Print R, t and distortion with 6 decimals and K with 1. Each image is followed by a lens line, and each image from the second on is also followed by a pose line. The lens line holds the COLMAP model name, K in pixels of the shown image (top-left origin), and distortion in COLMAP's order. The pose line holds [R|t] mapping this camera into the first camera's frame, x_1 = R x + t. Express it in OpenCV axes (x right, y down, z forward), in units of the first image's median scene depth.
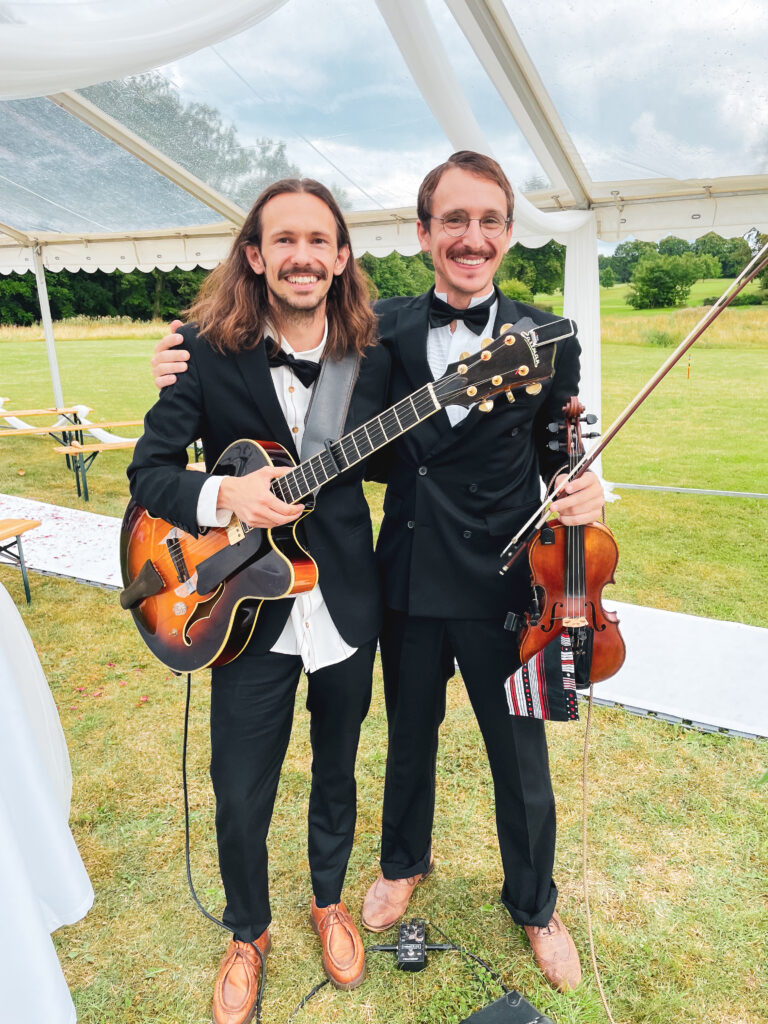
lens RADIAL K [[789.1, 0, 399.9], [0, 789.1, 521.7], [0, 0, 1]] dist [0.075958, -0.116165]
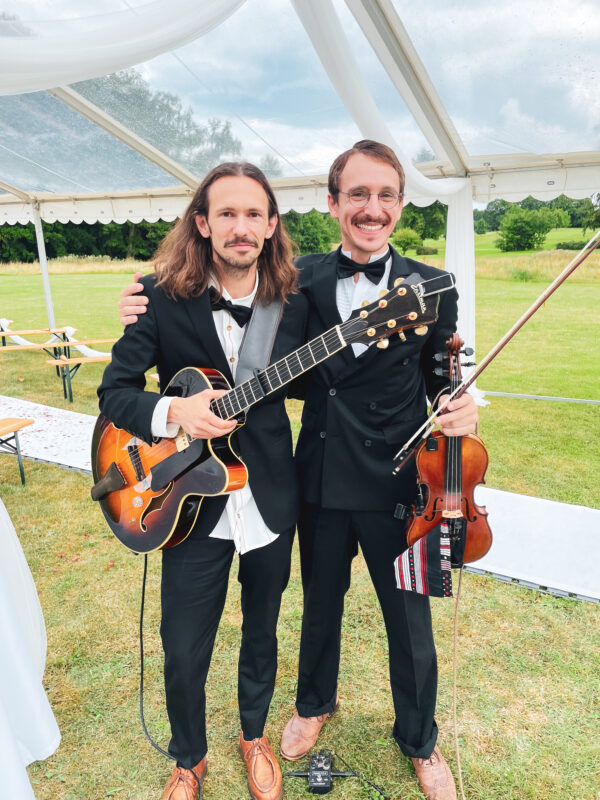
lens RADIAL K [[616.5, 0, 309.4], [0, 616.5, 407.0], [0, 0, 1]] dist [0.075958, -0.116165]
pose [[0.999890, 0.007432, -0.012803, 0.002166], [-0.007615, 0.999869, -0.014291, -0.007917], [0.012695, 0.014386, 0.999816, 0.007366]]
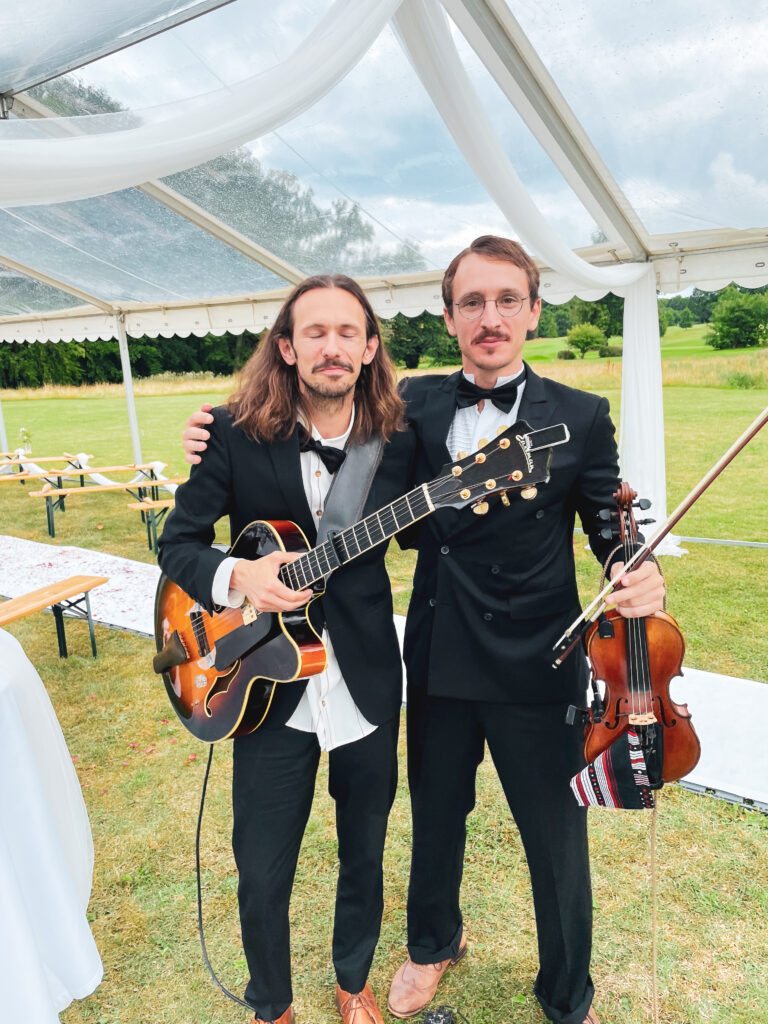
lens RADIAL K [[789.1, 0, 381.1], [0, 789.1, 518.3], [0, 0, 1]] dist [0.075958, -0.116165]
pose [[0.993350, -0.004775, -0.115032, 0.021014], [-0.002296, 0.998119, -0.061260, -0.011746], [0.115108, 0.061116, 0.991471, -0.001267]]
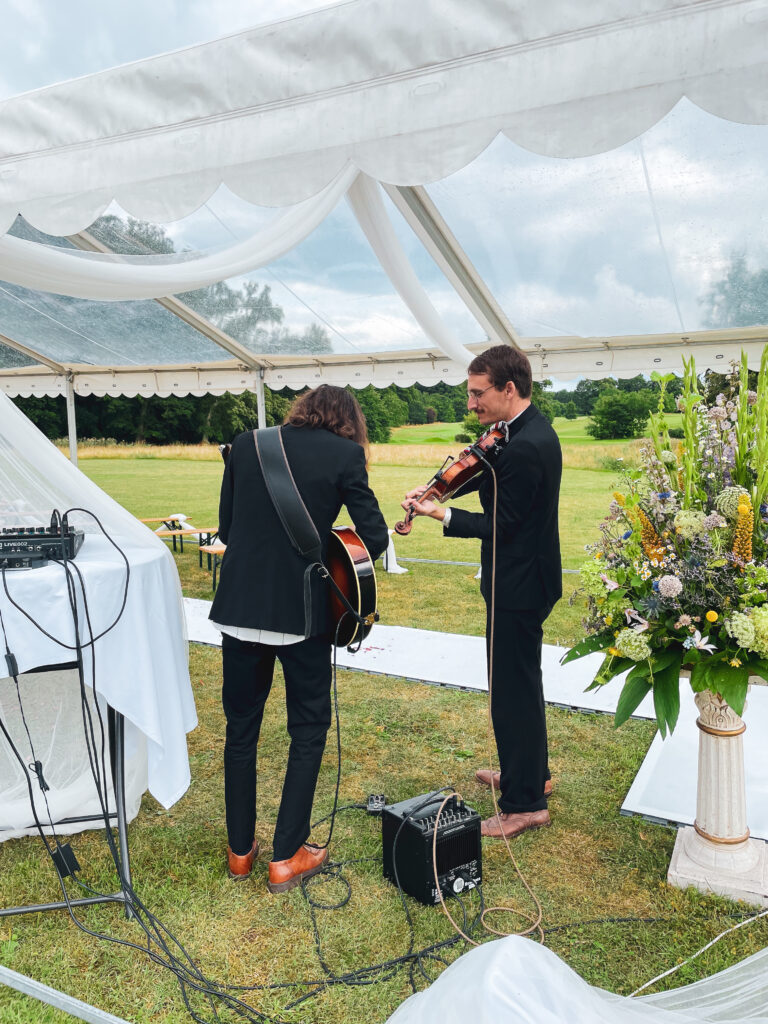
lens RADIAL K [[789.1, 0, 396.3], [0, 789.1, 503.0], [0, 0, 1]] dist [0.075958, -0.116165]
pose [[0.999496, 0.012205, 0.029307, -0.000014], [-0.006832, 0.984210, -0.176873, 0.074543], [-0.031003, 0.176584, 0.983797, -0.225760]]
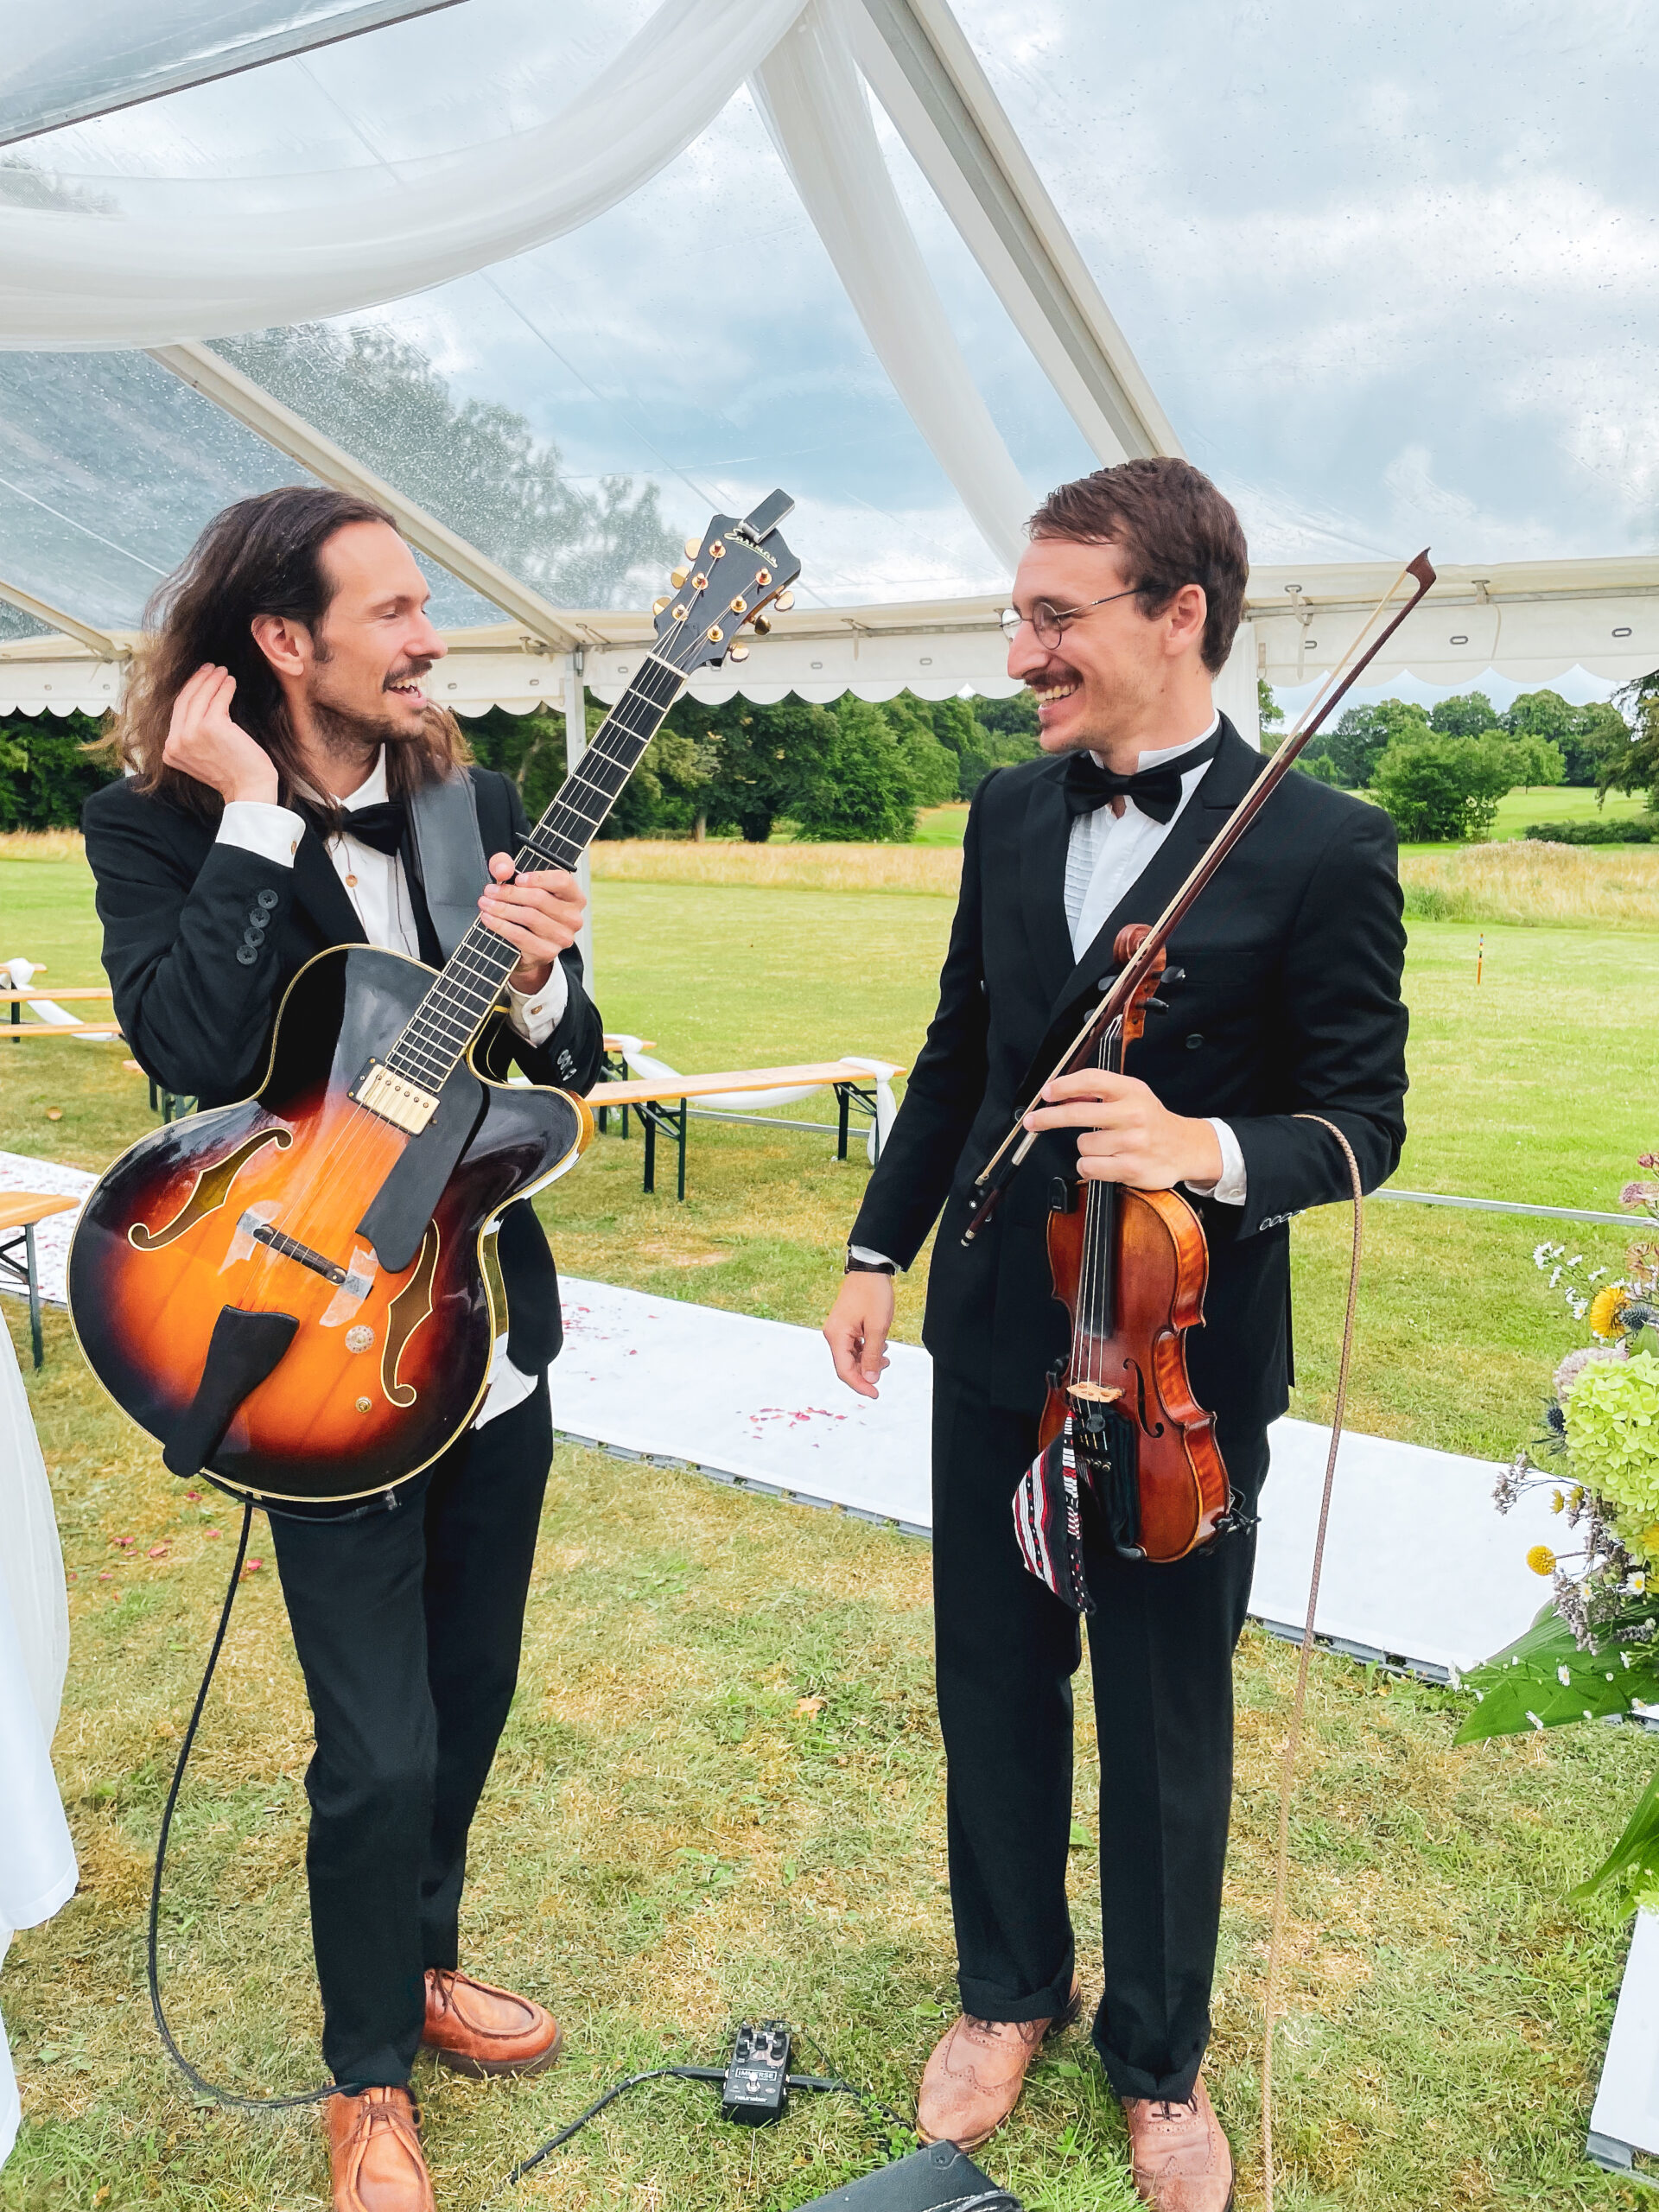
lens RADIAL K [[1704.7, 0, 835.0], [0, 1704.7, 1085.0], [0, 0, 1]] dist [0.075958, -0.116165]
pose [[0.999016, 0.038343, -0.022300, 0.020691], [-0.040581, 0.993043, -0.110537, 0.020886], [0.017907, 0.111333, 0.993622, -0.026492]]
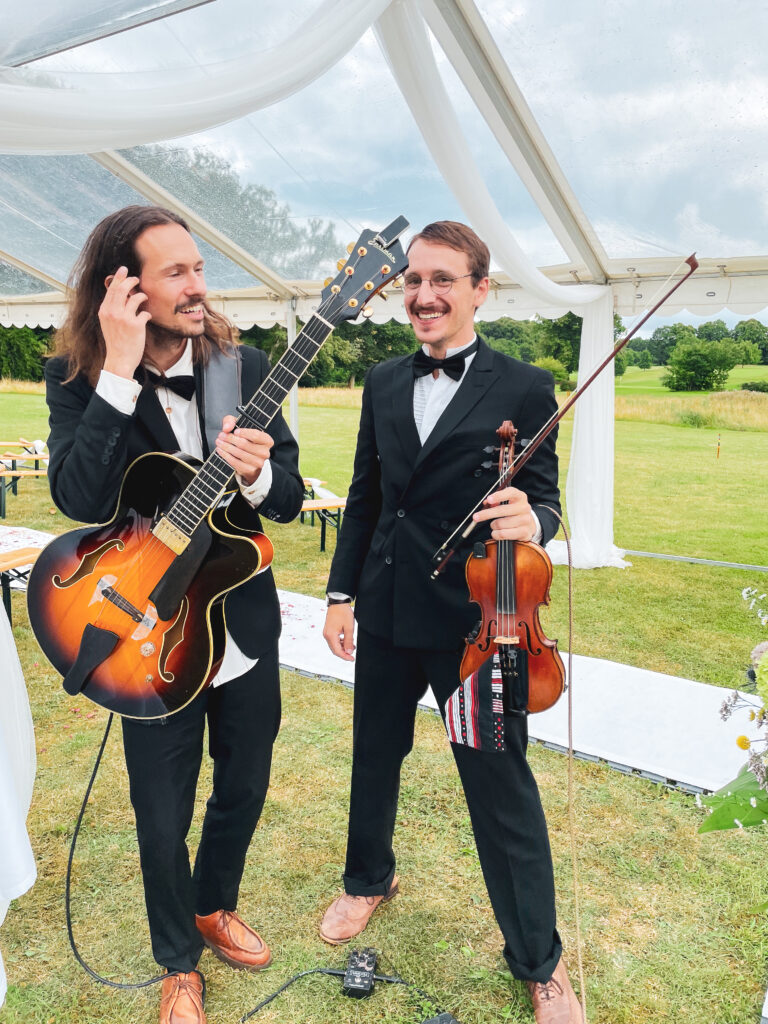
lens RADIAL K [[789.1, 0, 381.1], [0, 789.1, 509.5], [0, 0, 1]] dist [0.075958, -0.116165]
pose [[0.996740, 0.051061, -0.062470, 0.024924], [-0.057076, 0.993486, -0.098634, 0.018186], [0.057026, 0.101878, 0.993161, -0.015459]]
